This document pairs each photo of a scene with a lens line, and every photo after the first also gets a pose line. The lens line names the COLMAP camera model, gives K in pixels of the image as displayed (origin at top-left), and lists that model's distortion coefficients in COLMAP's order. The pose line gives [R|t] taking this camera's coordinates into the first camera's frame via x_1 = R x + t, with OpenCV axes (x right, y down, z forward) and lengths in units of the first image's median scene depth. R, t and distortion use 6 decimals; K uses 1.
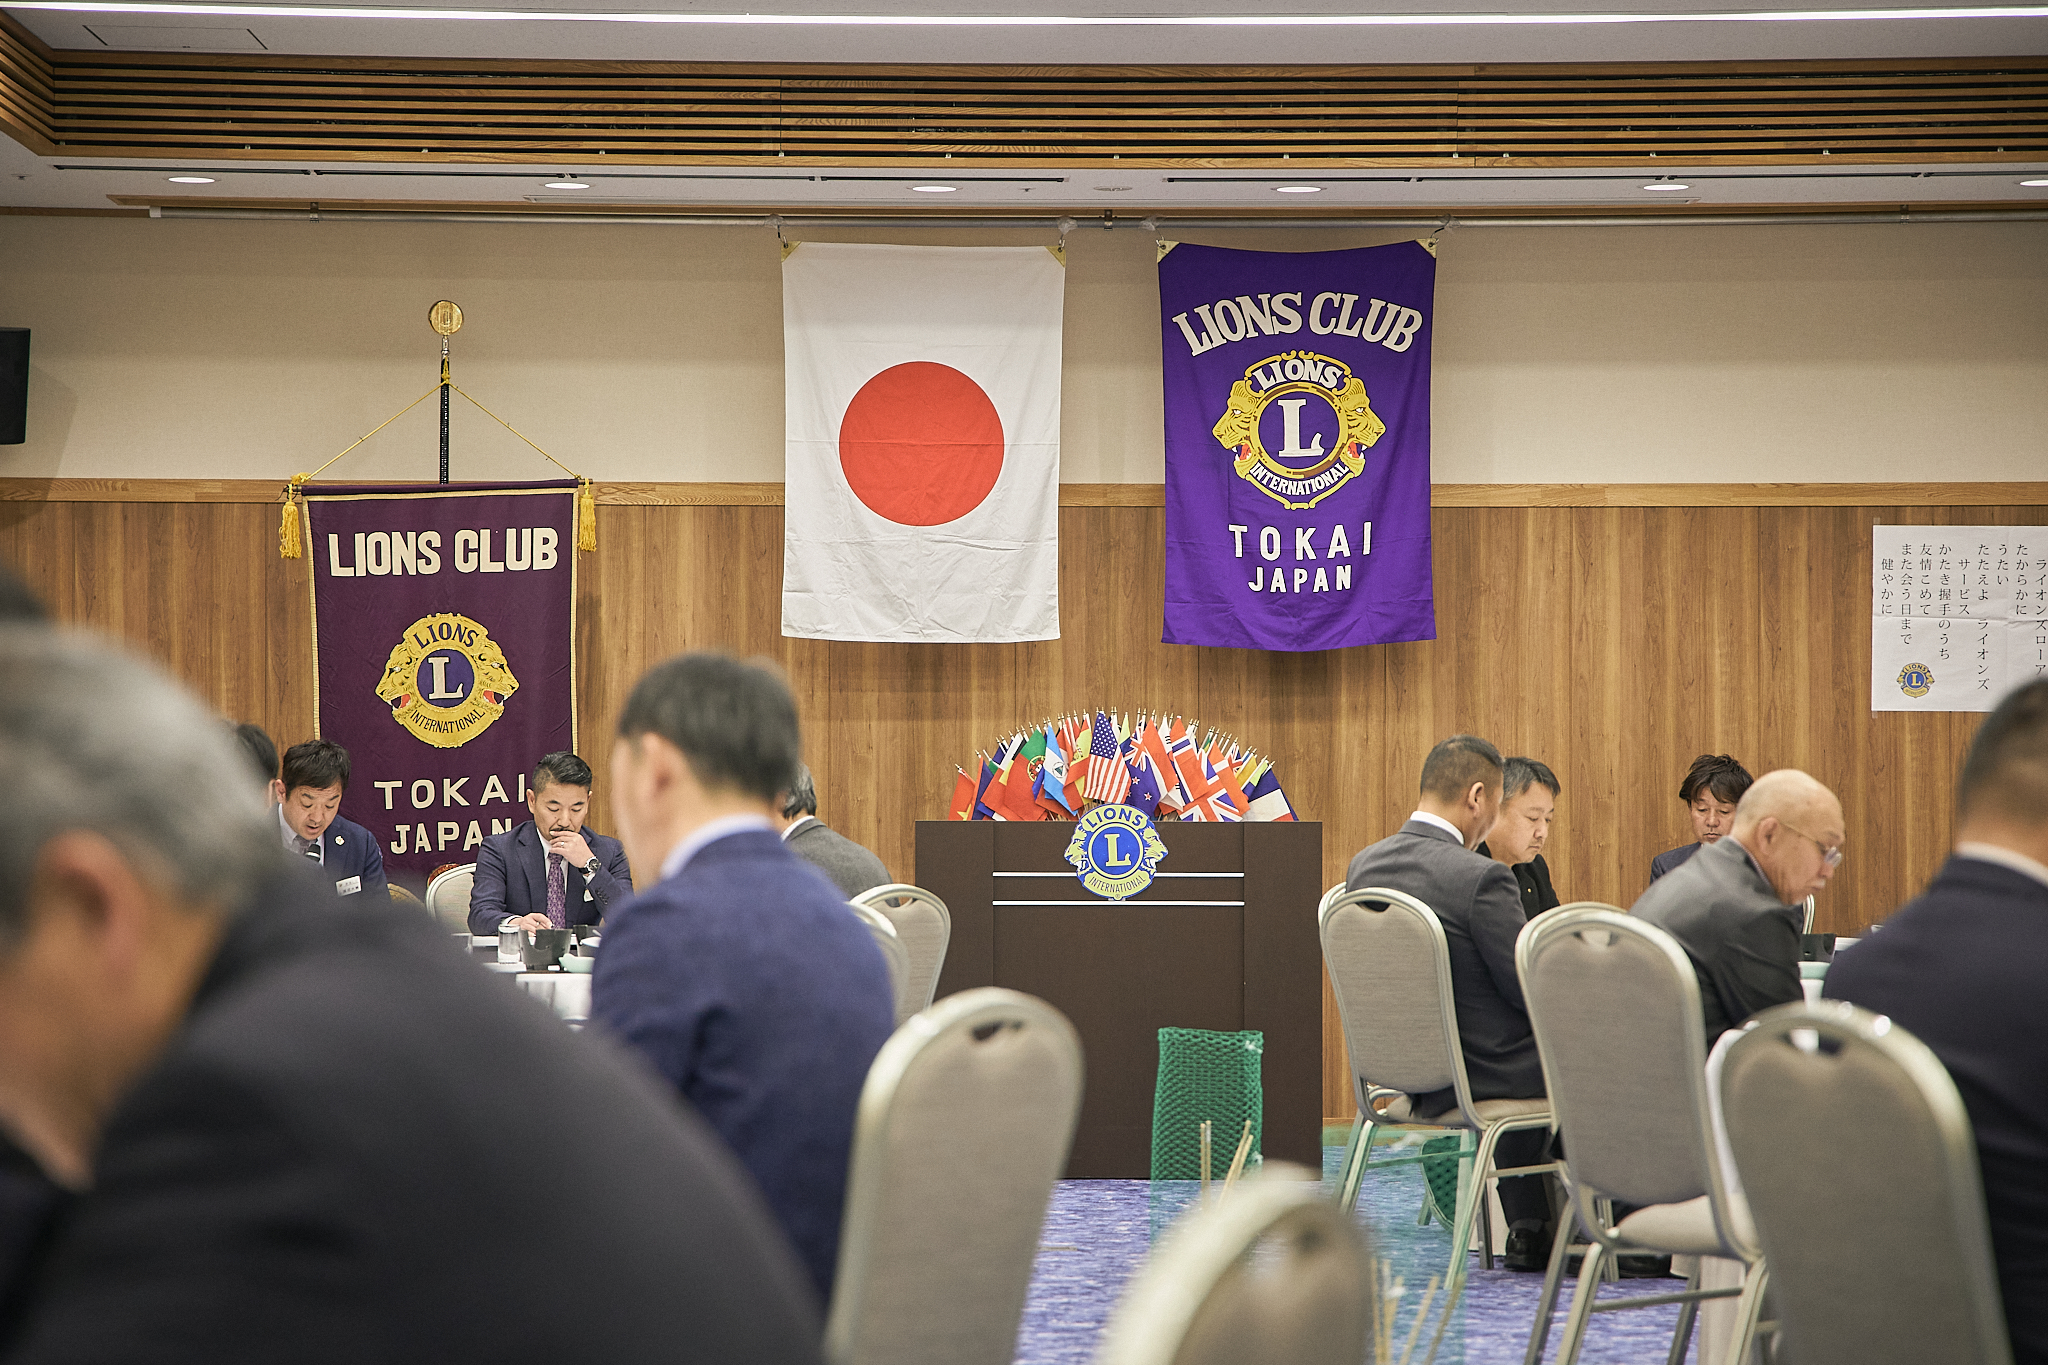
lens RADIAL K [[6191.4, 0, 1016.0], [0, 6191.4, 702.7], [0, 0, 1]] dist [0.804519, 0.000000]
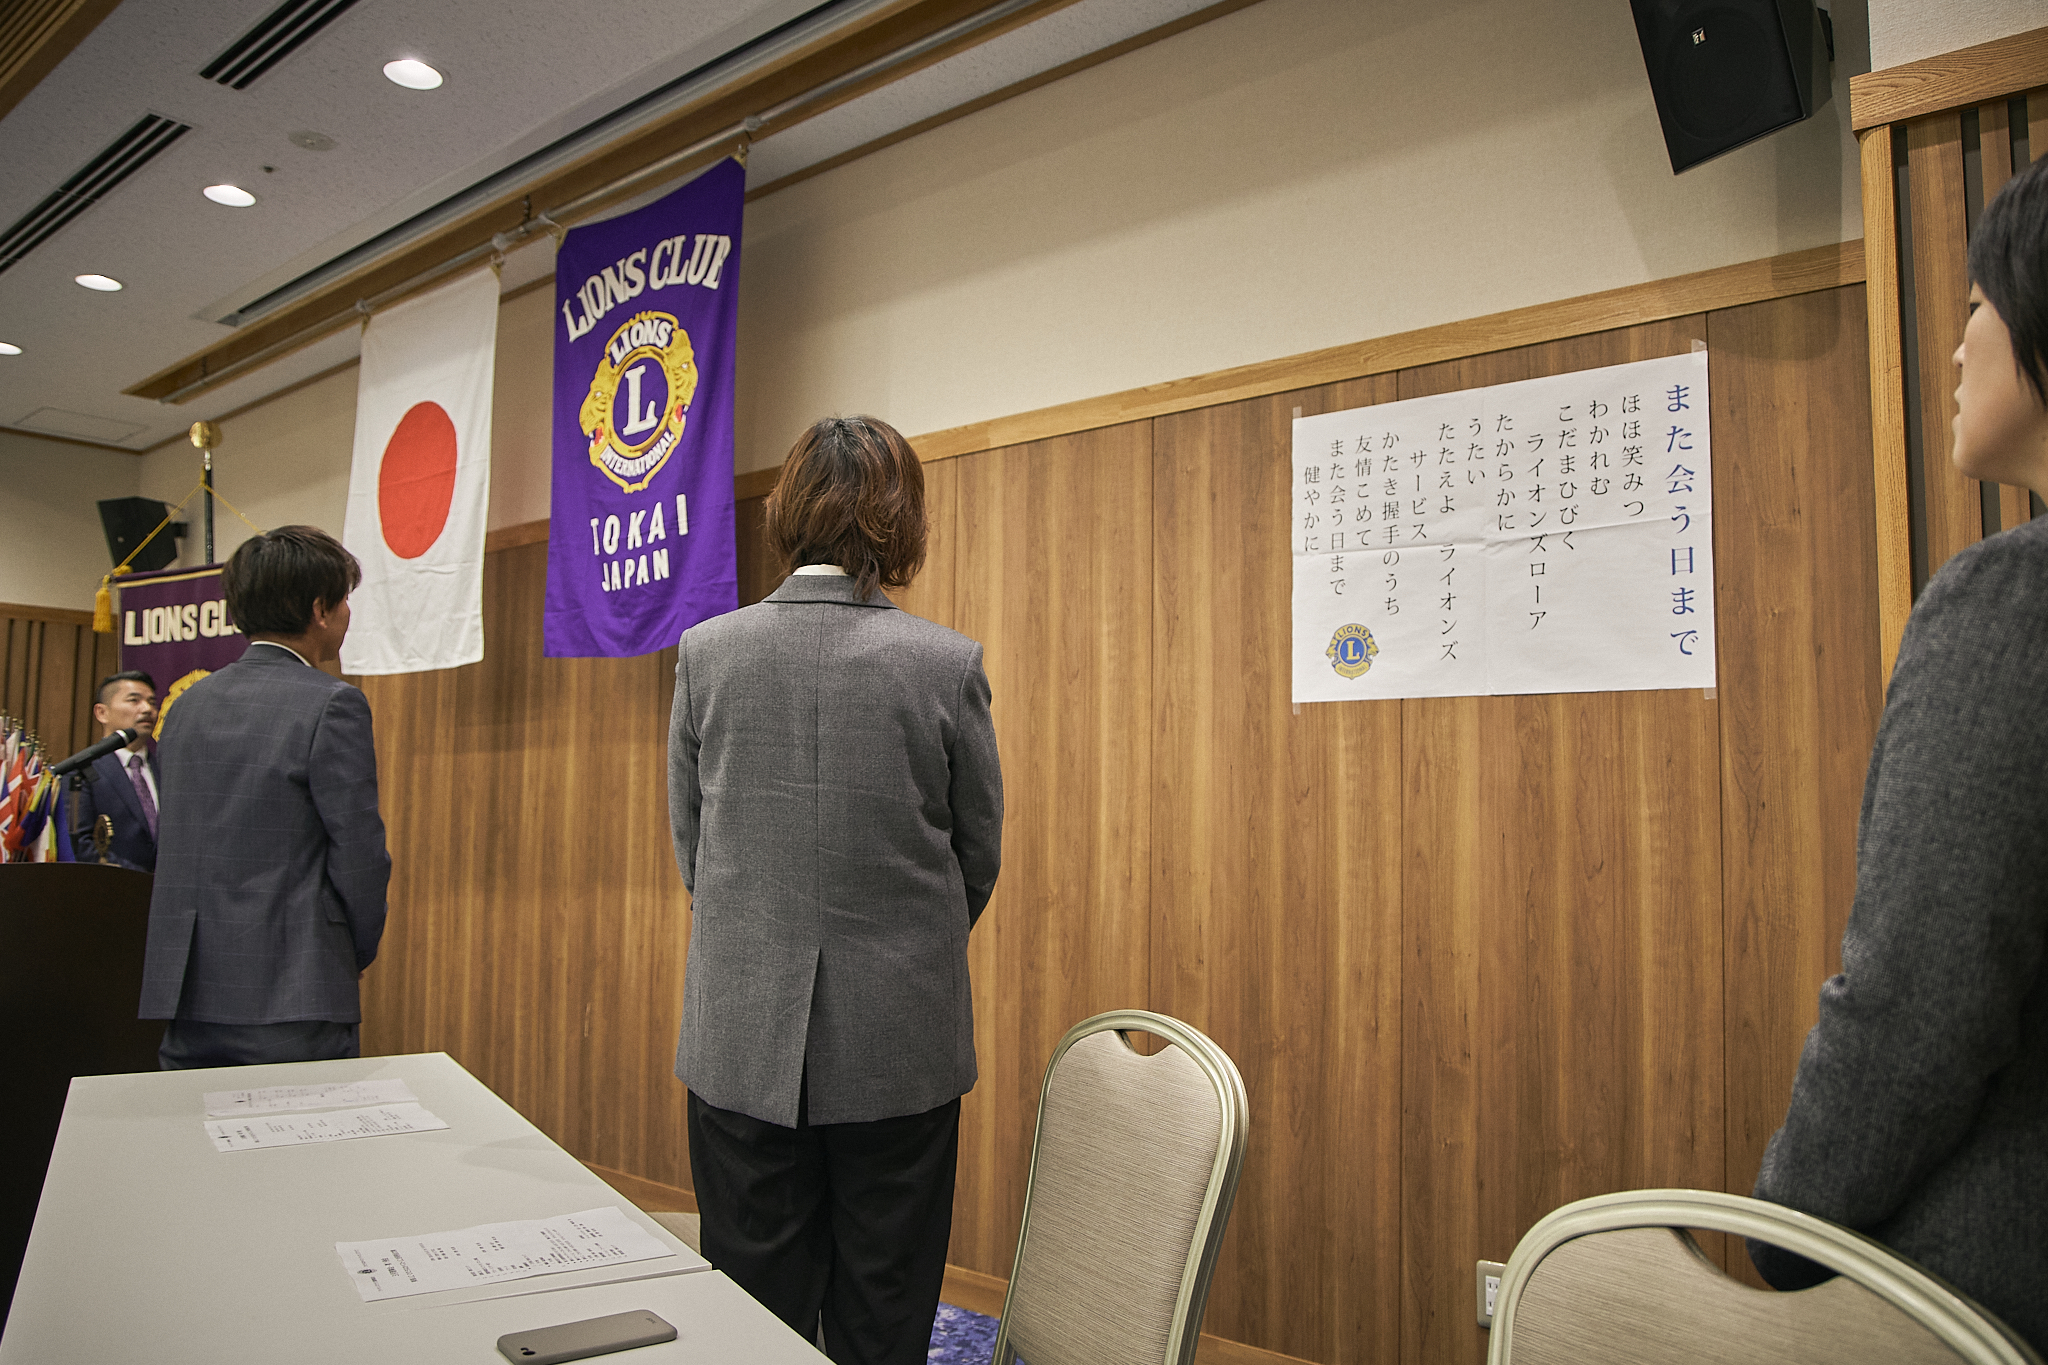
lens RADIAL K [[1484.5, 0, 1033.4], [0, 1484.5, 685.9], [0, 0, 1]] dist [-0.094863, 0.058672]
pose [[0.769529, -0.051461, -0.636535, 0.215336], [0.005003, 0.997203, -0.074571, 0.010872], [0.638592, 0.054200, 0.767634, 0.880851]]
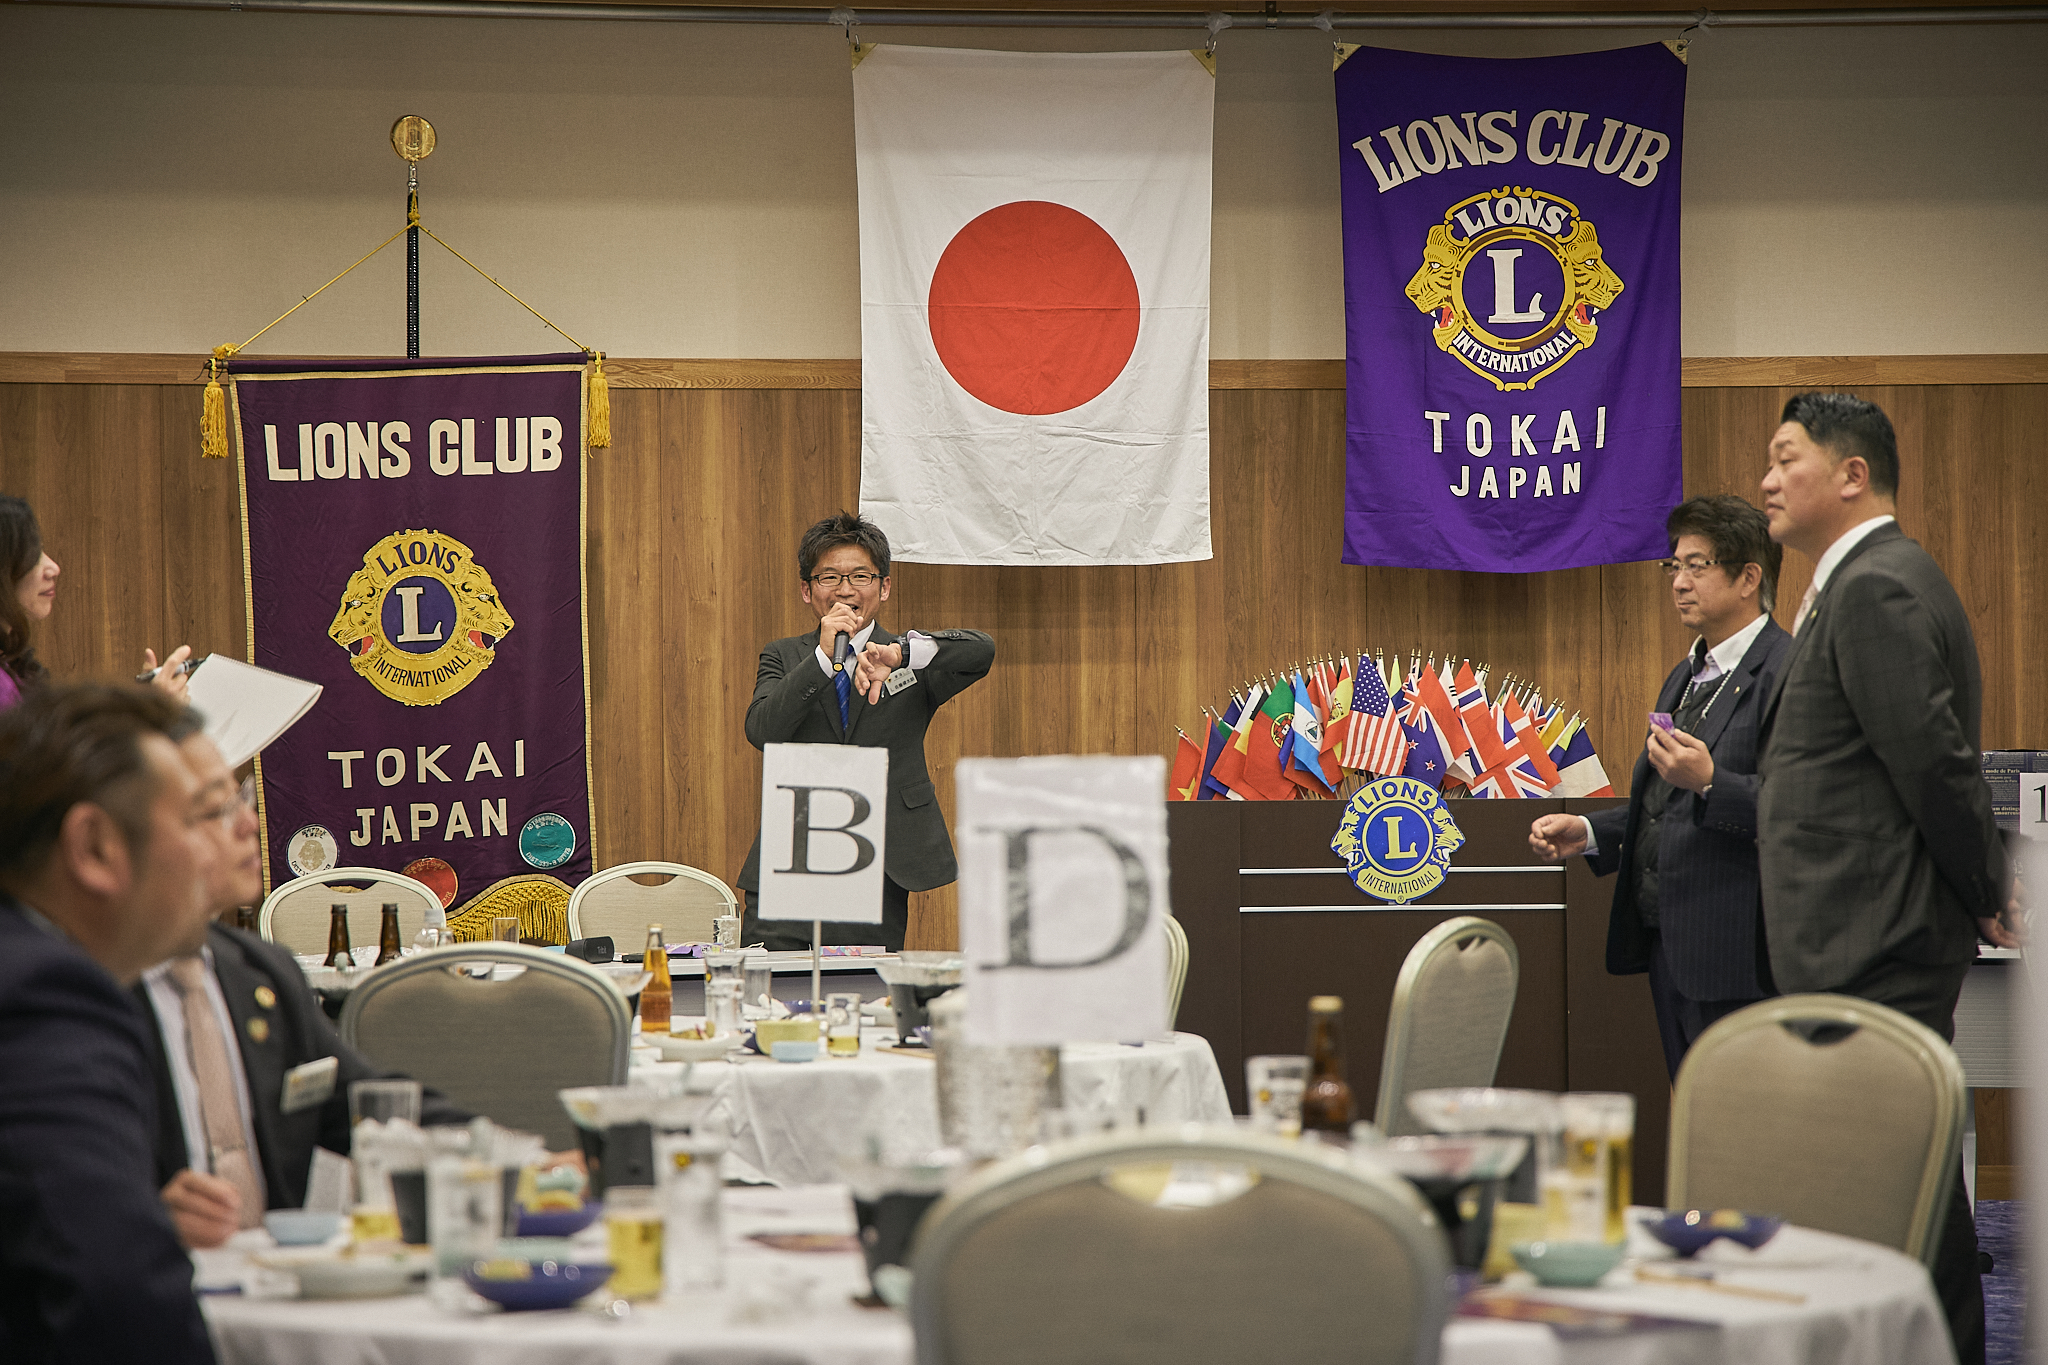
lens RADIAL K [[5800.1, 0, 1085.2], [0, 5800.1, 661.1], [0, 0, 1]] dist [0.967409, 0.000000]
pose [[0.989099, -0.008199, 0.147021, -0.115683], [0.007447, 0.999956, 0.005663, -0.001808], [-0.147061, -0.004506, 0.989117, 0.282642]]
